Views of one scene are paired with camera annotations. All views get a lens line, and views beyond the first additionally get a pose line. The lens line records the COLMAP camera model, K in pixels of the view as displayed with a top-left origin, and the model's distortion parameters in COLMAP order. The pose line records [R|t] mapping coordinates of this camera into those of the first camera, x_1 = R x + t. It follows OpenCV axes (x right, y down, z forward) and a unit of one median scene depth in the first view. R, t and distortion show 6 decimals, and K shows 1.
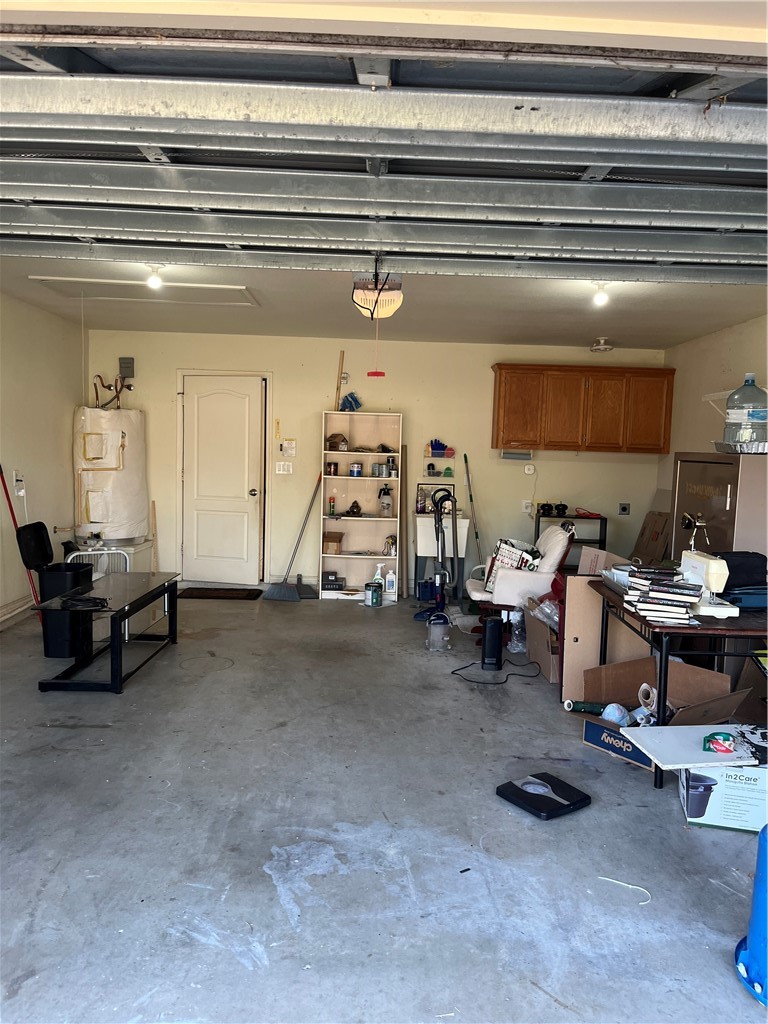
lens RADIAL K [[783.5, 0, 387.5], [0, 783.5, 512.8], [0, 0, 1]] dist [0.044554, -0.056800]
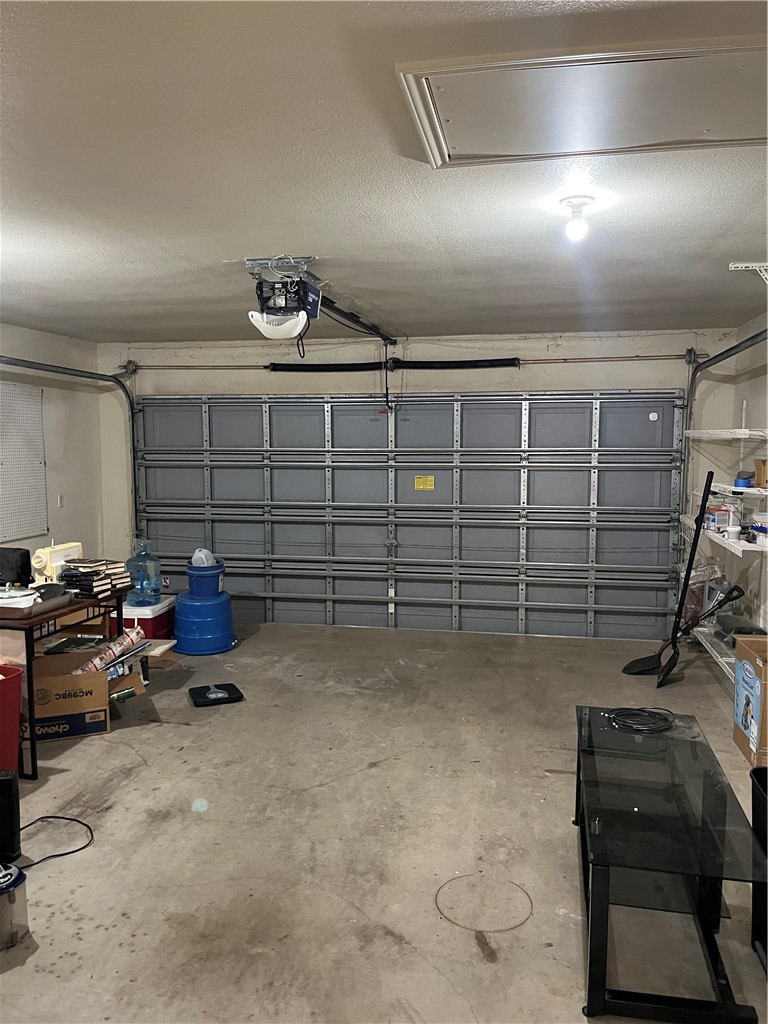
lens RADIAL K [[783.5, 0, 387.5], [0, 783.5, 512.8], [0, 0, 1]] dist [0.044554, -0.056800]
pose [[-0.980275, -0.052685, 0.190486, -0.320047], [-0.016525, 0.982288, 0.186646, -0.219097], [-0.196946, 0.179816, -0.963783, 1.877966]]
